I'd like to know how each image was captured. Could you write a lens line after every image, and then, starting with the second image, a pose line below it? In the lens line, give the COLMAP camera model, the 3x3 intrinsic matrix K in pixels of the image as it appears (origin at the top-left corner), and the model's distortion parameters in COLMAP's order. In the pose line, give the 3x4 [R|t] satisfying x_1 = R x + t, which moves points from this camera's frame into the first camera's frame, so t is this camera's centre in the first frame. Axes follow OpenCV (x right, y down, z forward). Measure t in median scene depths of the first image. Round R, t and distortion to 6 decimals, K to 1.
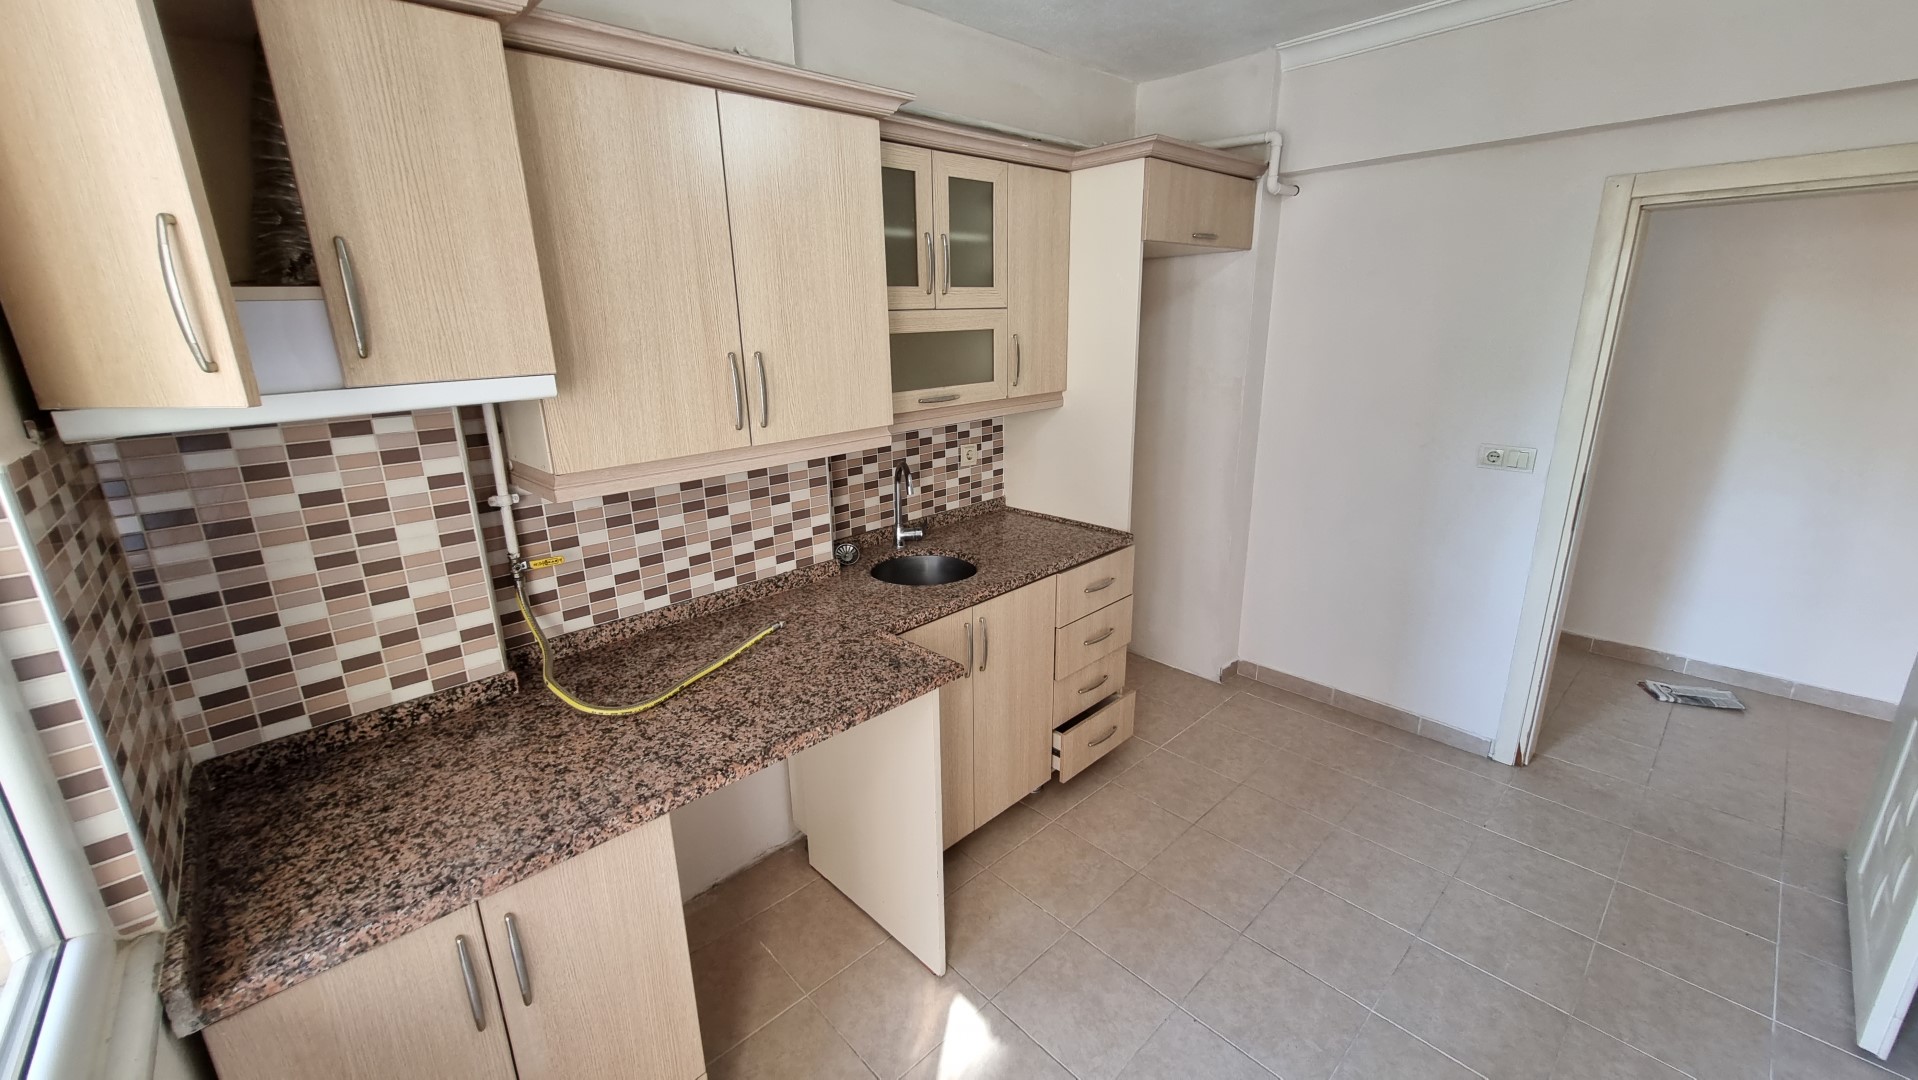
lens RADIAL K [[753.7, 0, 963.0], [0, 753.7, 527.7], [0, 0, 1]] dist [-0.003058, 0.000092]
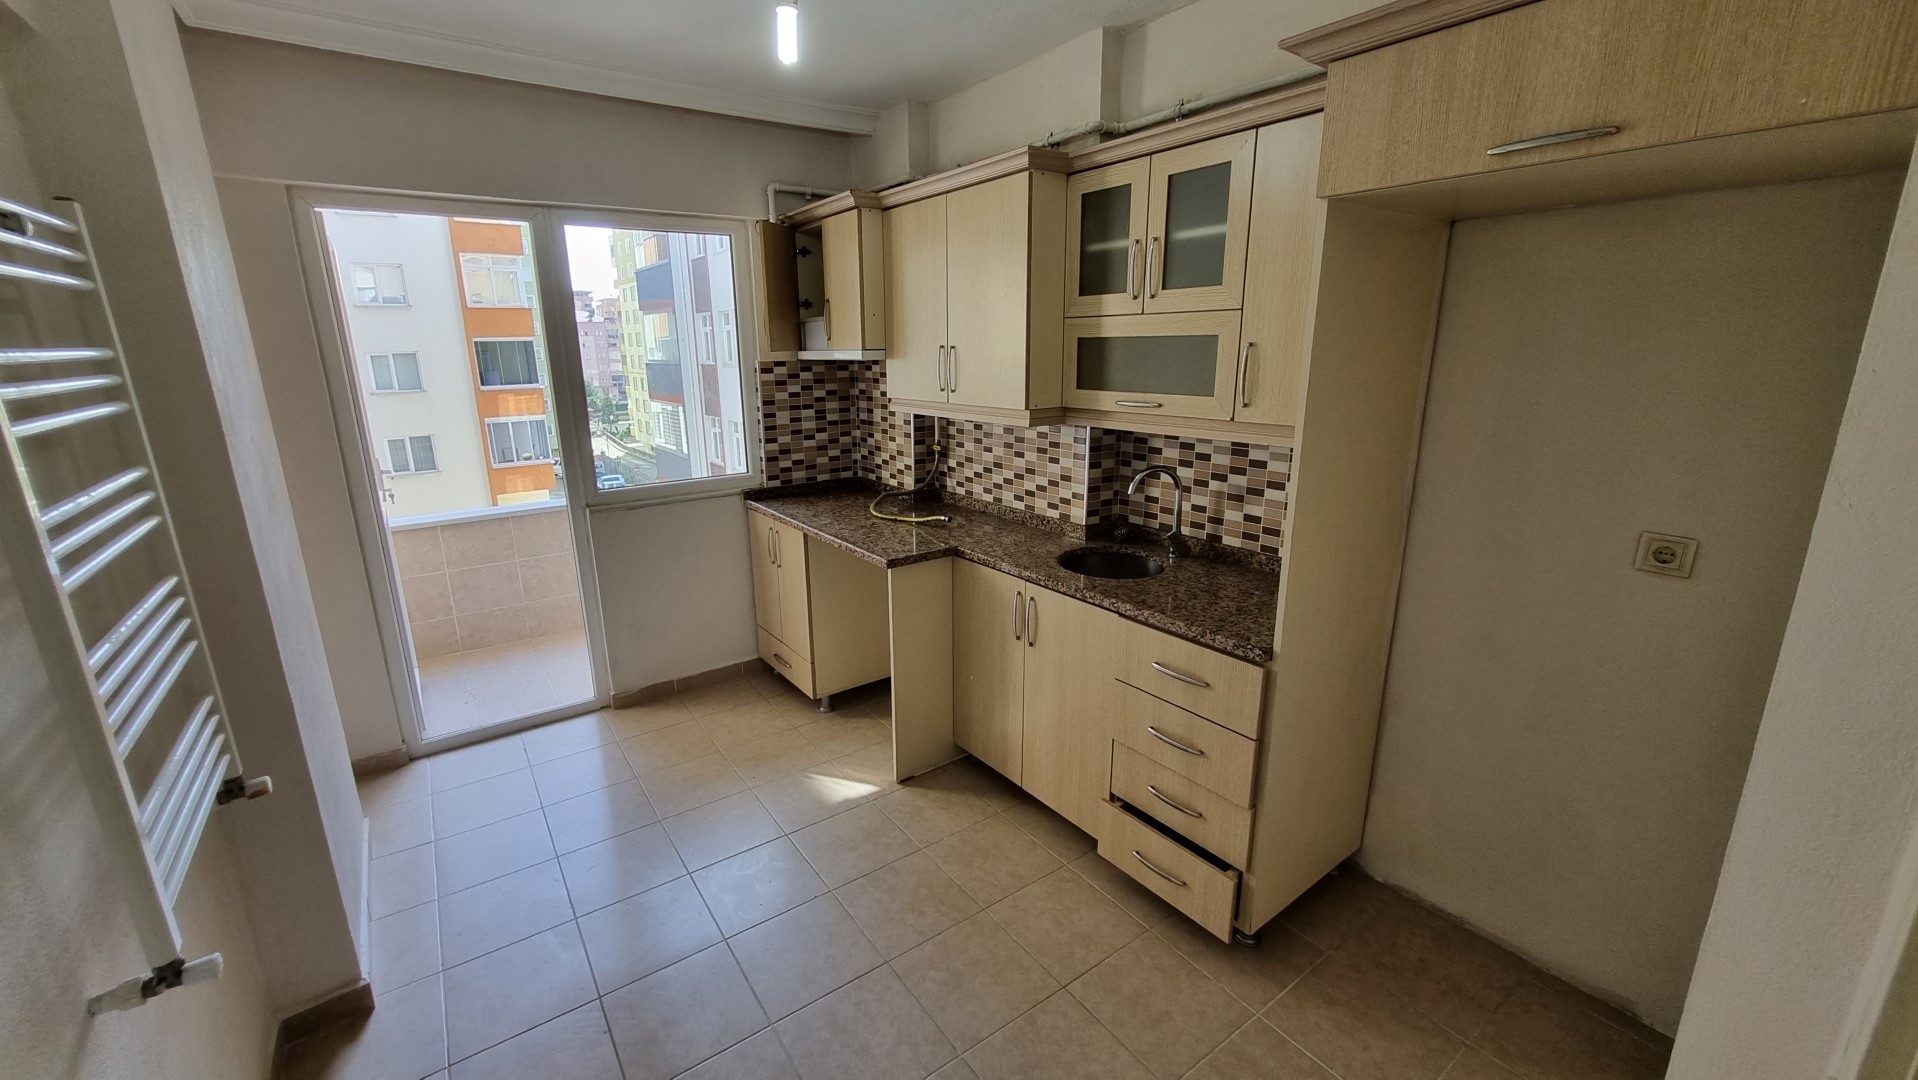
lens RADIAL K [[753.7, 0, 964.3], [0, 753.7, 542.0], [0, 0, 1]] dist [-0.003058, 0.000092]
pose [[-0.122560, 0.274464, -0.953755, 1.258415], [-0.262813, 0.917717, 0.297866, -0.302973], [0.957031, 0.287166, -0.040343, 1.098505]]
